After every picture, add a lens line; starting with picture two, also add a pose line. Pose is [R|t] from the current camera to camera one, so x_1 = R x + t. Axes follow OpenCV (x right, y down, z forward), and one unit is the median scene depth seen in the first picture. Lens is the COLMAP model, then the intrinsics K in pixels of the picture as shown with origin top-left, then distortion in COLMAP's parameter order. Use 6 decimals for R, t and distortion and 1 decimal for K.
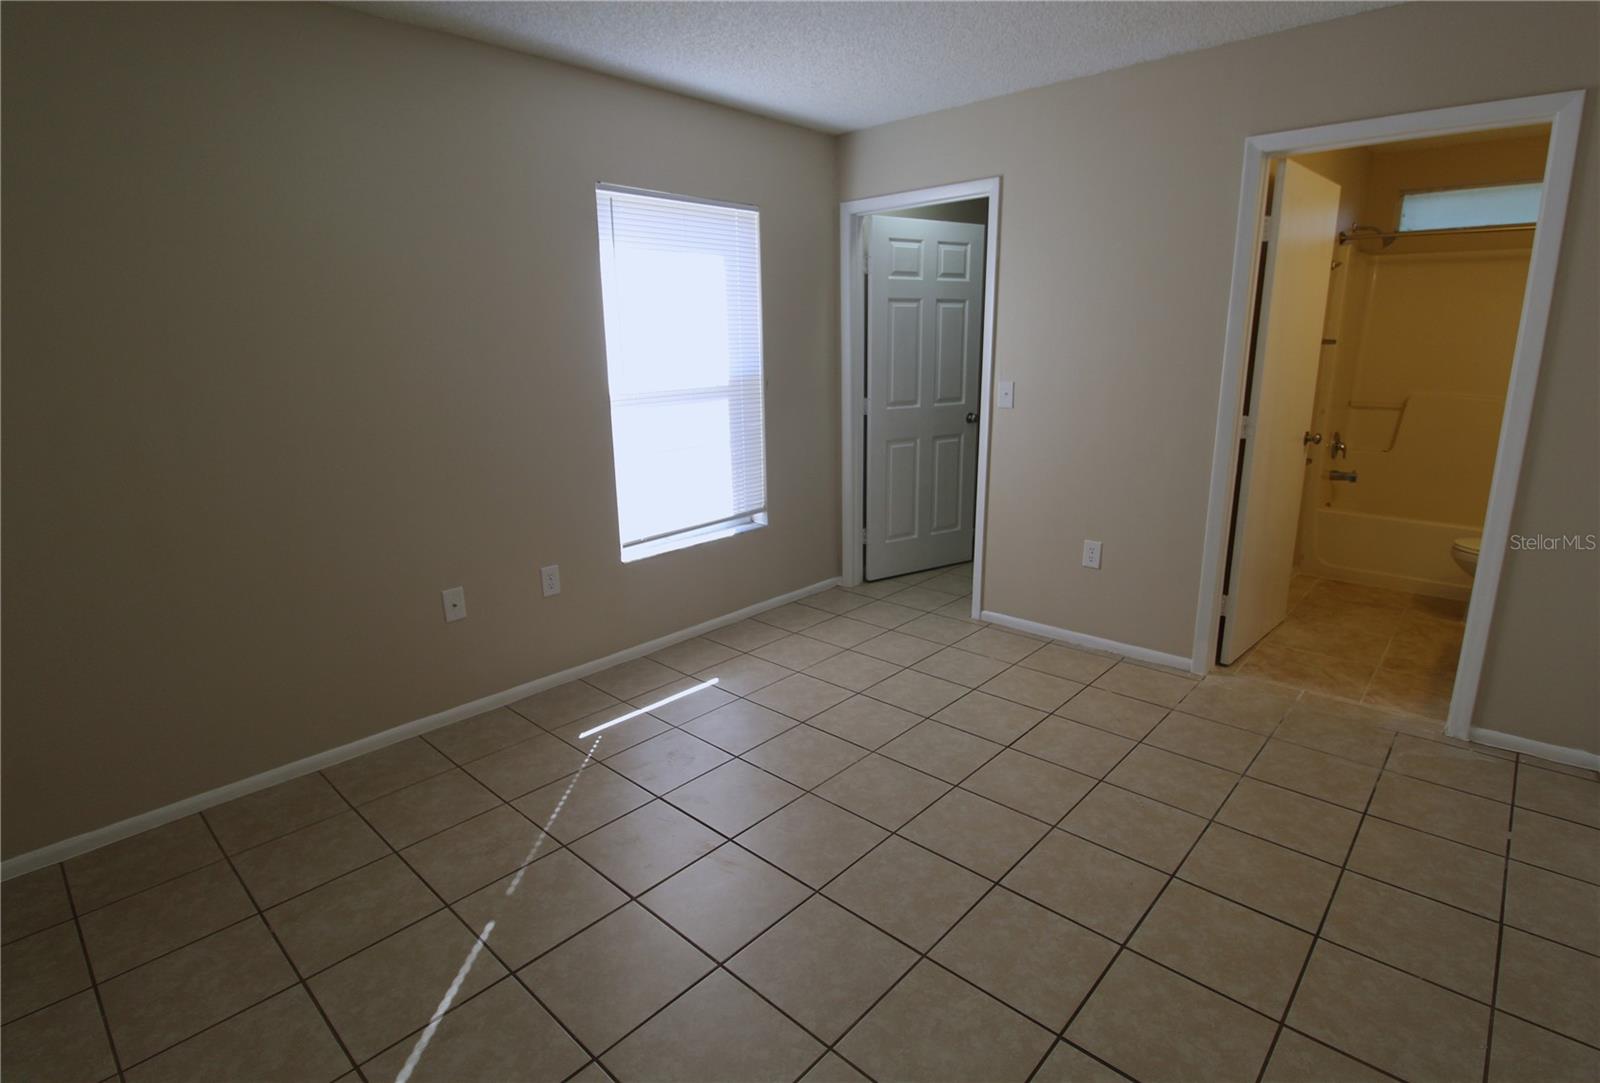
lens RADIAL K [[837.6, 0, 800.0], [0, 837.6, 541.5], [0, 0, 1]] dist [0.022066, -0.000838]
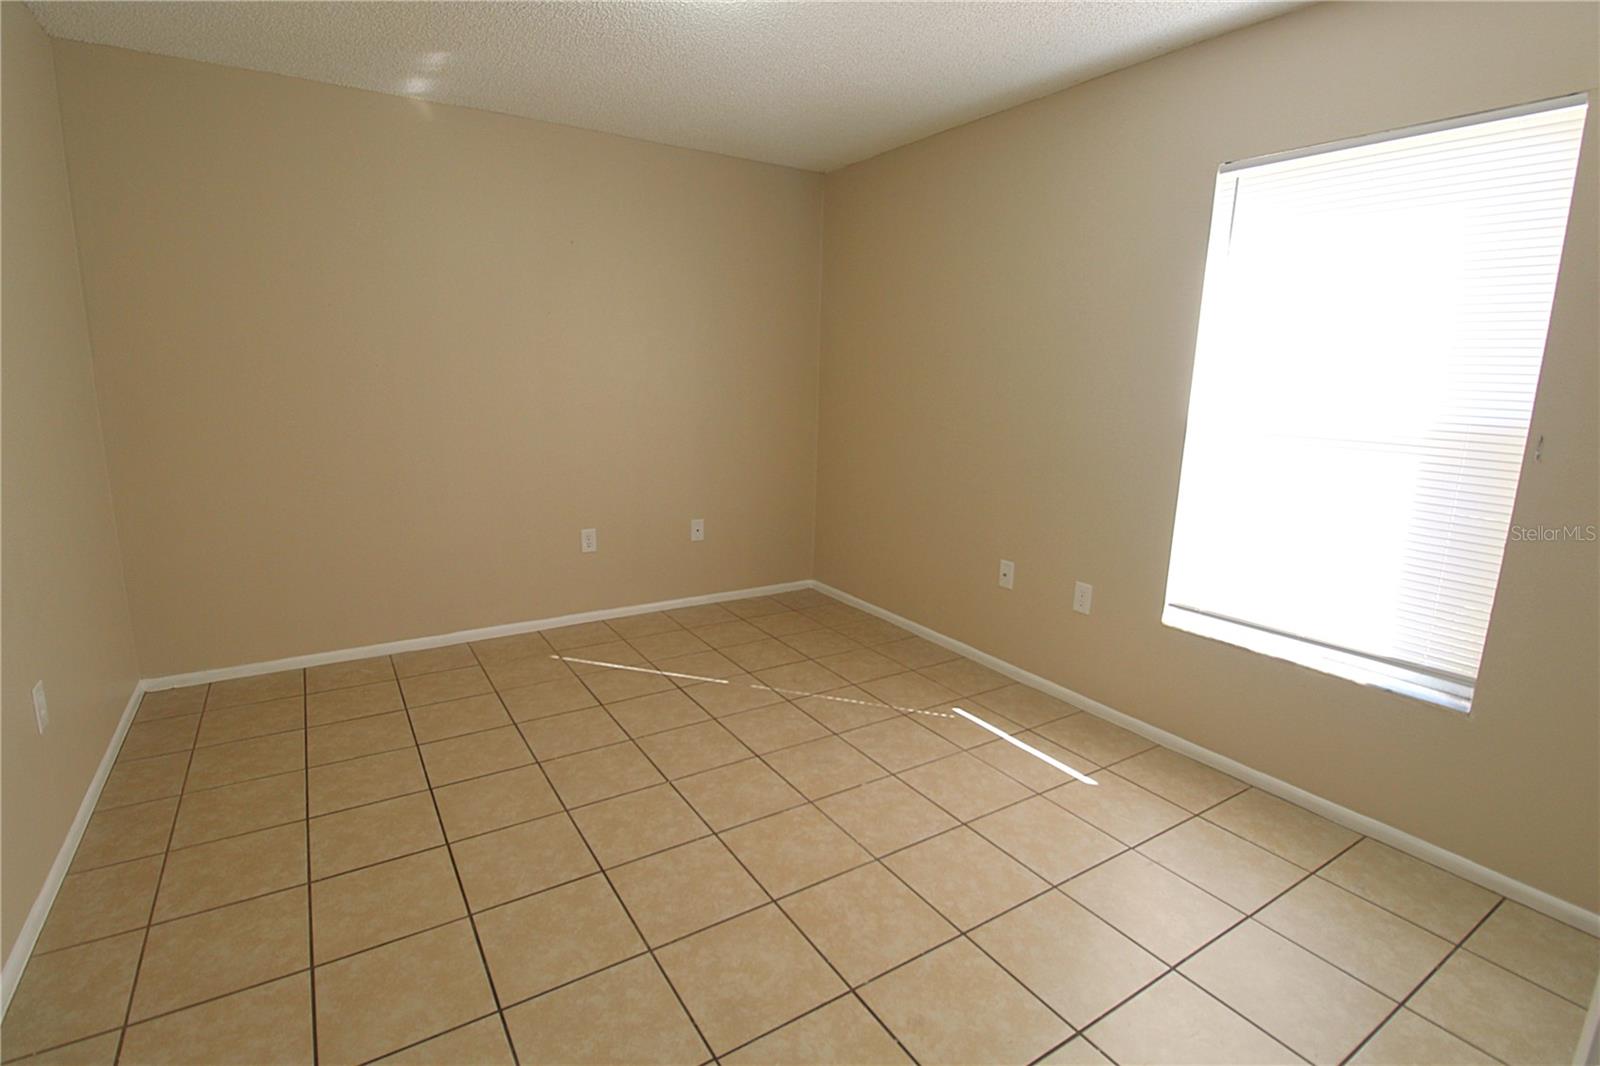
lens RADIAL K [[786.6, 0, 800.0], [0, 786.6, 533.0], [0, 0, 1]] dist [0.000471, -0.000033]
pose [[-0.285369, 0.199483, -0.937428, 0.862560], [-0.246359, 0.929966, 0.272891, -0.258595], [0.926214, 0.308819, -0.216239, 1.148587]]
